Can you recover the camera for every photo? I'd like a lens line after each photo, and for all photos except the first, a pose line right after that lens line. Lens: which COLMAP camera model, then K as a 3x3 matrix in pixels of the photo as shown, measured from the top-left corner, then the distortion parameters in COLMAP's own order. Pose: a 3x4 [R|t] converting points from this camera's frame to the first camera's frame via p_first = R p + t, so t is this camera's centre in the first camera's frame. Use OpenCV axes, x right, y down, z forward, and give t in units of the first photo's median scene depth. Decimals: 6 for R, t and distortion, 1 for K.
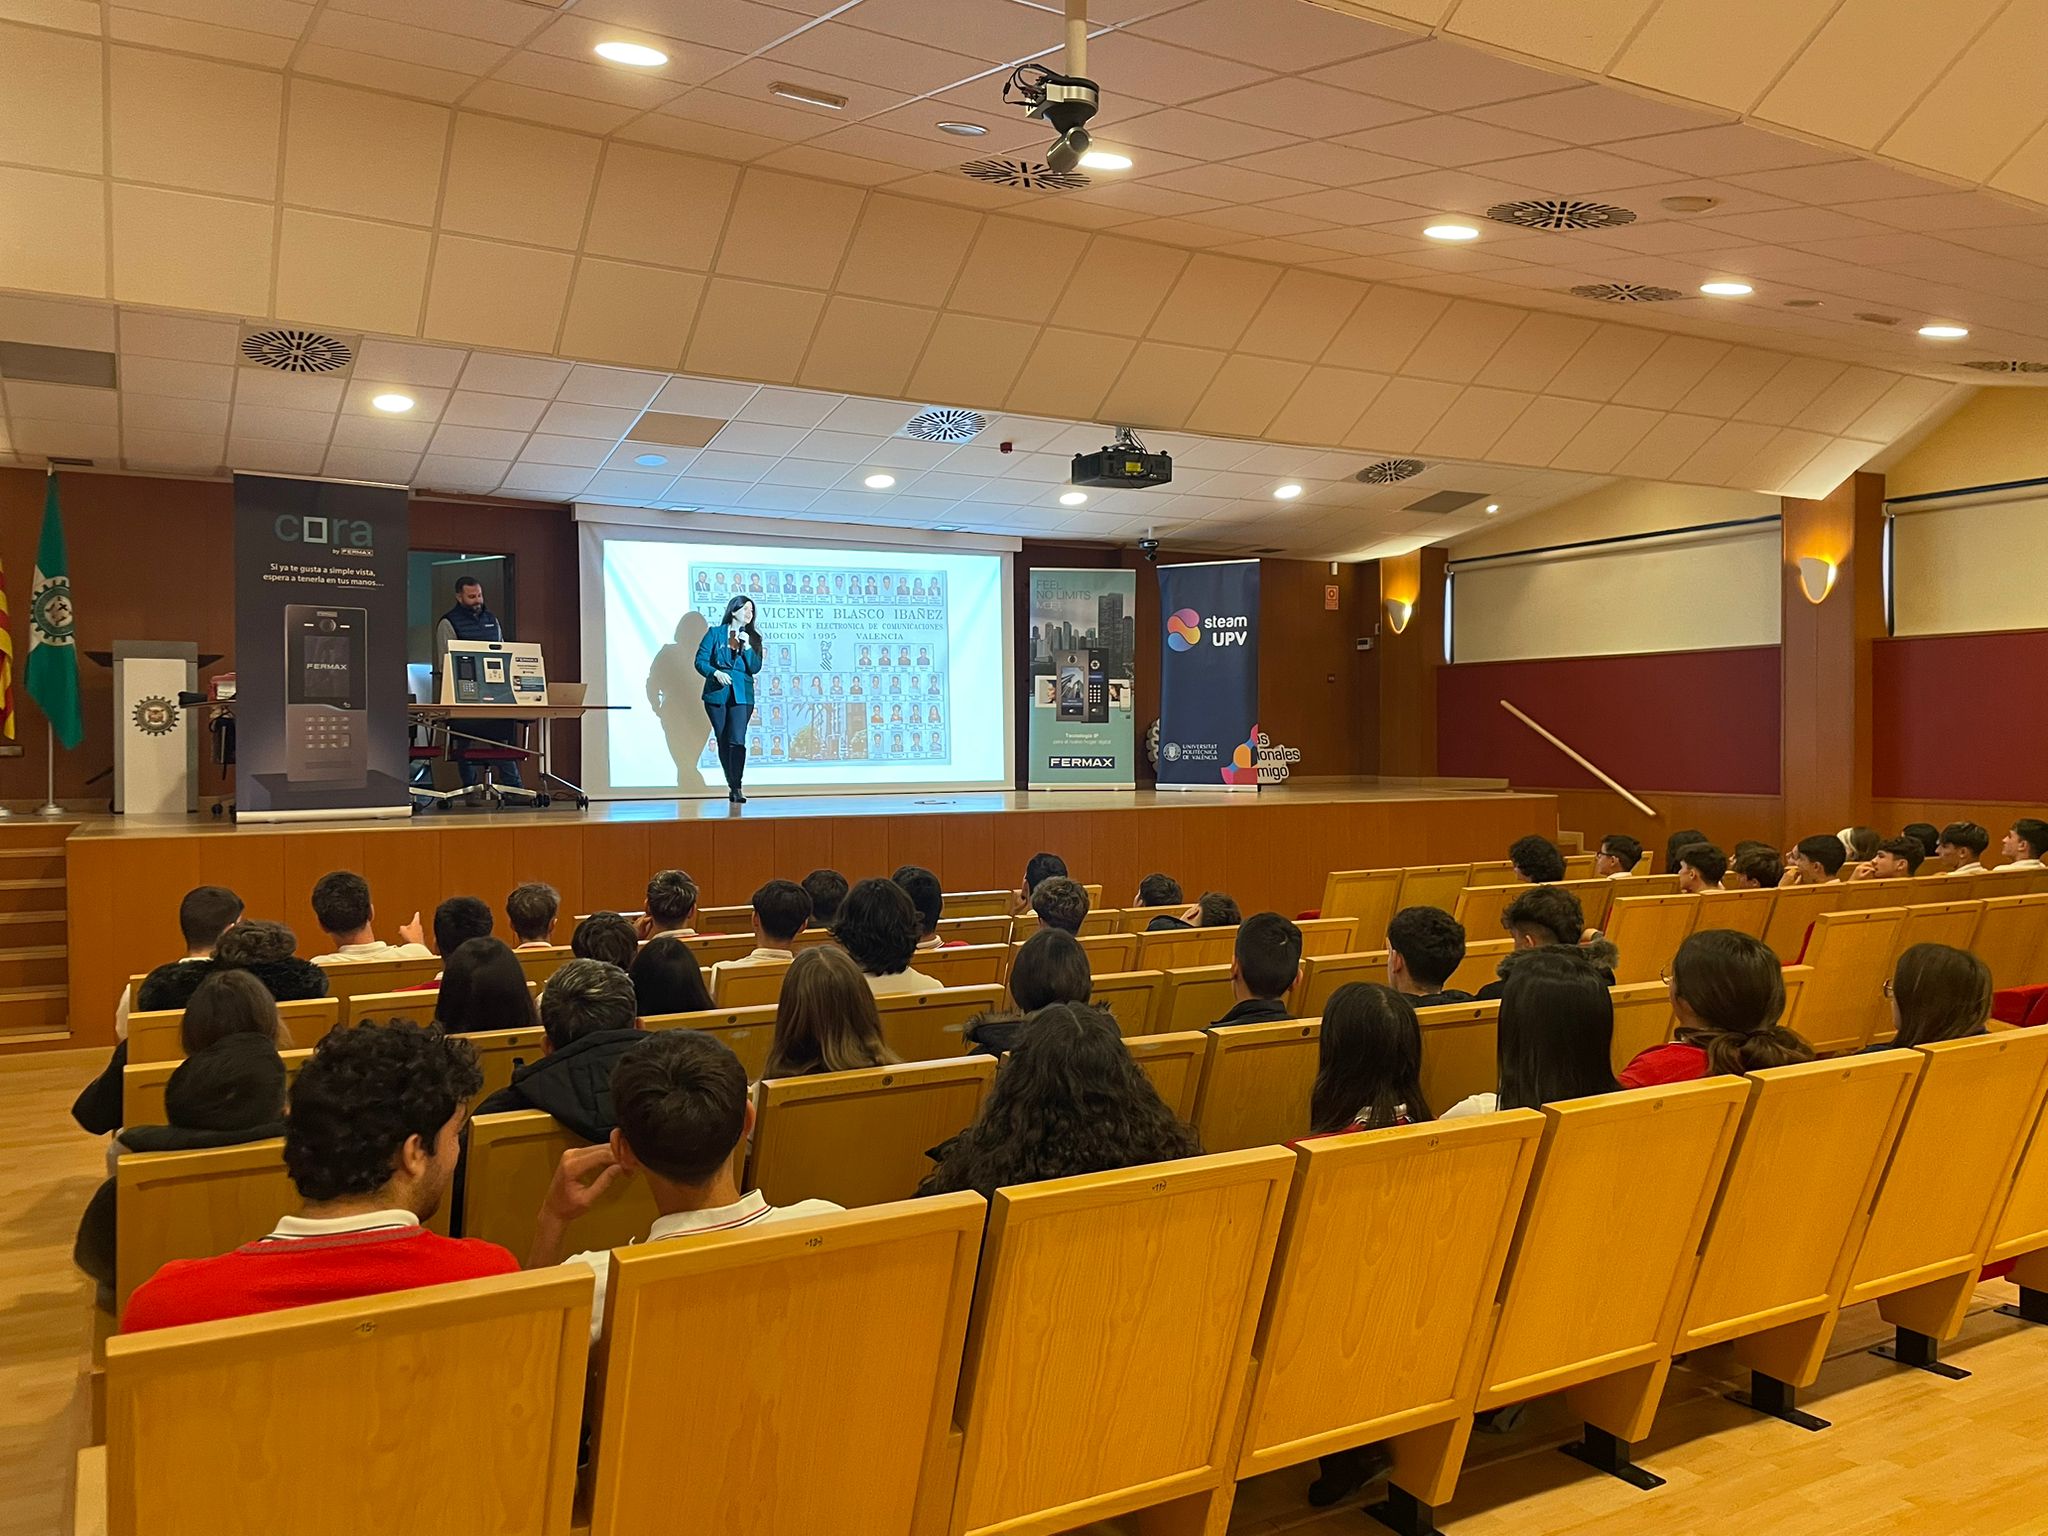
lens RADIAL K [[1564.9, 0, 1020.8], [0, 1564.9, 784.3], [0, 0, 1]] dist [0.103932, -0.147430]
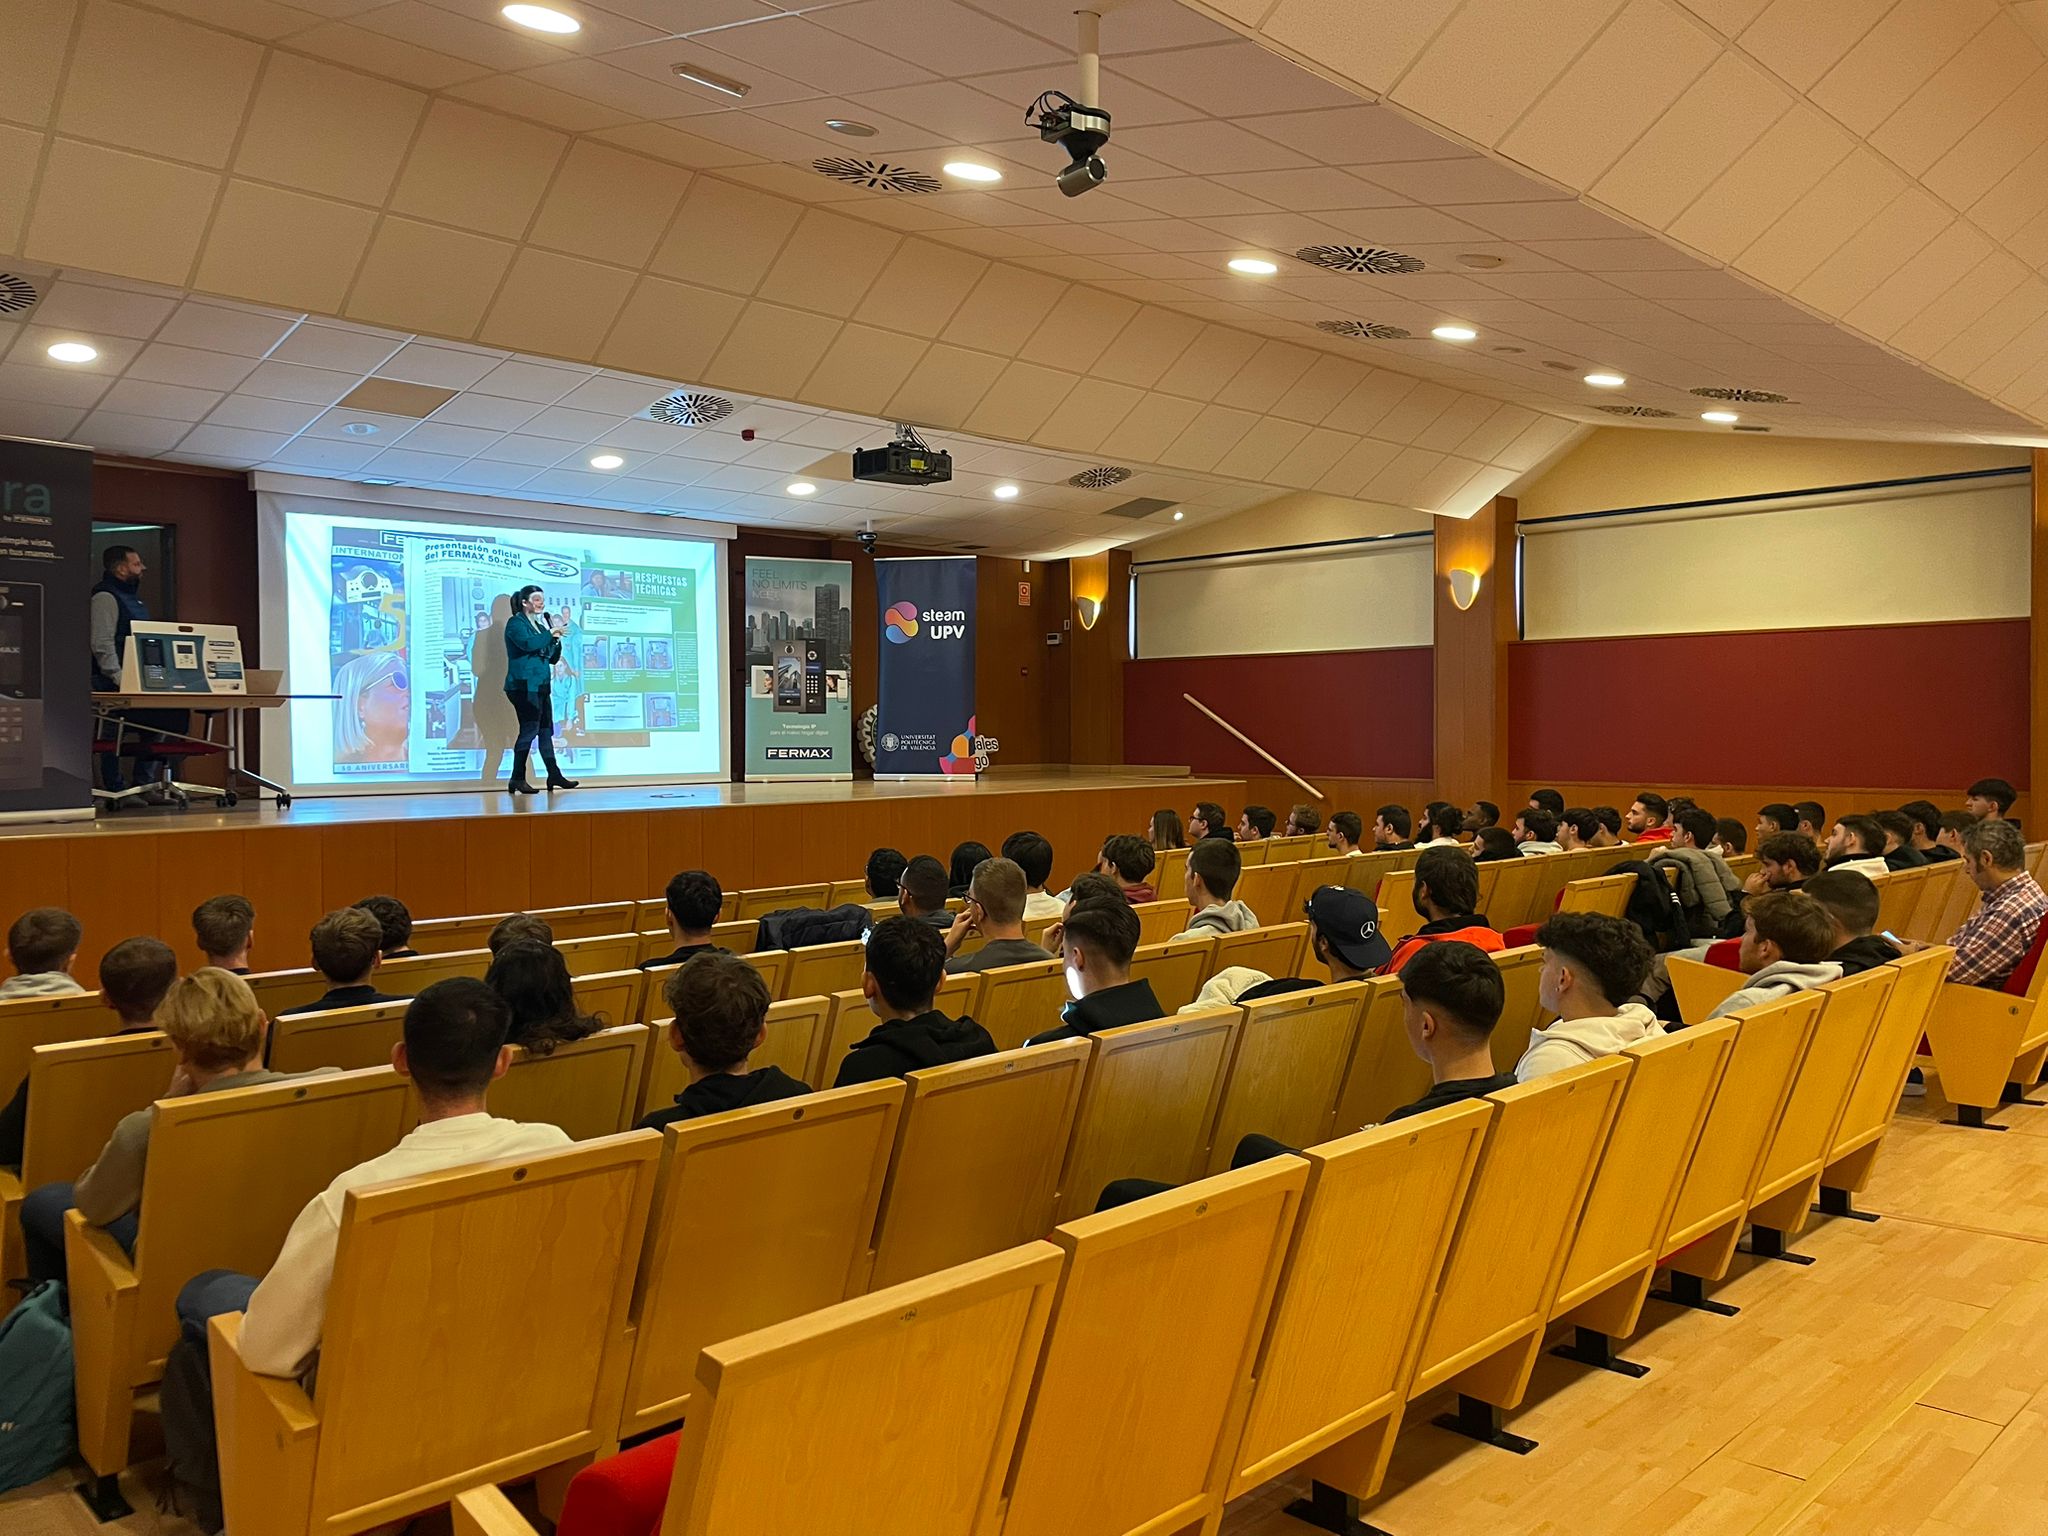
lens RADIAL K [[1569.3, 0, 1024.0], [0, 1569.3, 768.0], [0, 0, 1]] dist [0.104427, -0.144797]
pose [[0.961451, -0.008433, 0.274848, -0.109802], [0.009280, 0.999955, -0.001781, -0.001766], [-0.274821, 0.004263, 0.961486, -0.000827]]
